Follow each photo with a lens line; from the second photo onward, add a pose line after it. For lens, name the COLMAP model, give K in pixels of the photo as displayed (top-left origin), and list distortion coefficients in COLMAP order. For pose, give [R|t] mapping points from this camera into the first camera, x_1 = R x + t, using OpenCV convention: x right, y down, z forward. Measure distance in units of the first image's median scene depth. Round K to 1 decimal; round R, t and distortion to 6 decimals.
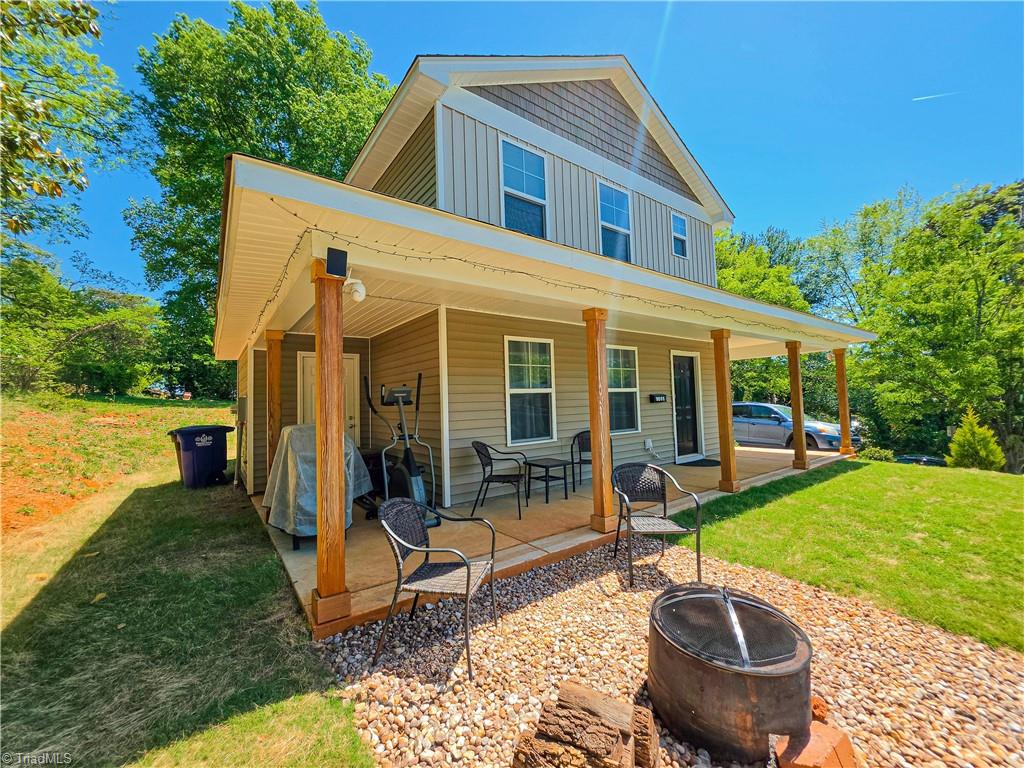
lens RADIAL K [[418.2, 0, 503.0], [0, 418.2, 380.0], [0, 0, 1]] dist [-0.004532, -0.000493]
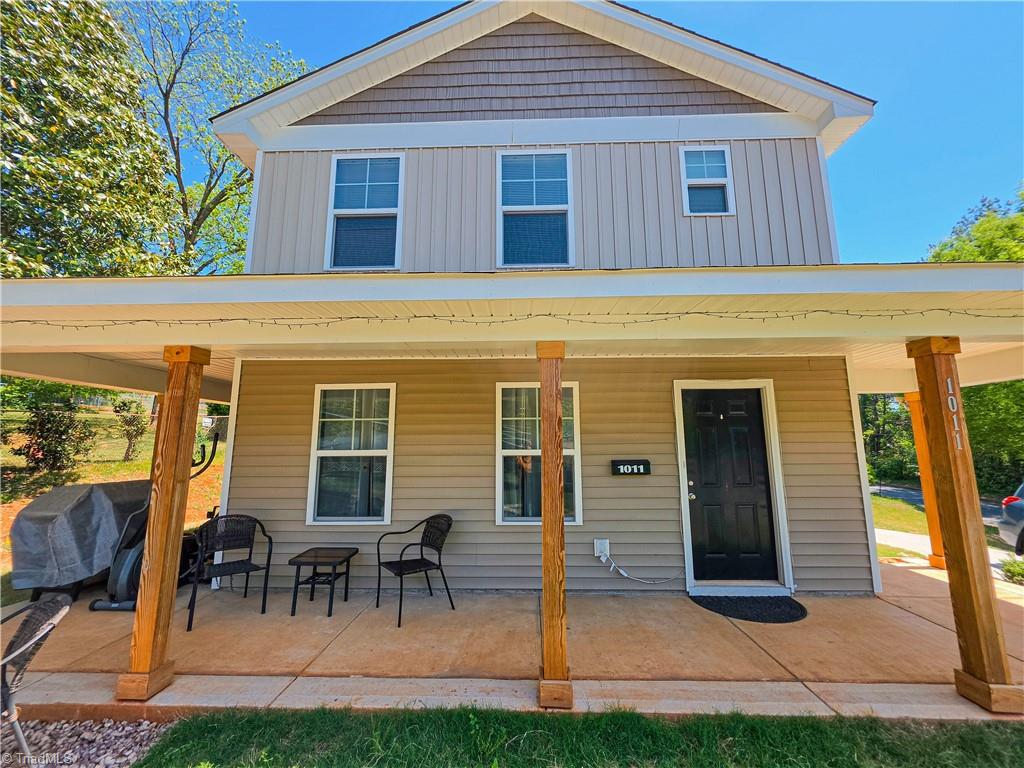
lens RADIAL K [[418.2, 0, 506.0], [0, 418.2, 399.8], [0, 0, 1]] dist [-0.004532, -0.000493]
pose [[0.783089, -0.070149, -0.617941, 0.593735], [0.012708, 0.995216, -0.096873, 0.005307], [0.621780, 0.068007, 0.780234, 0.446221]]
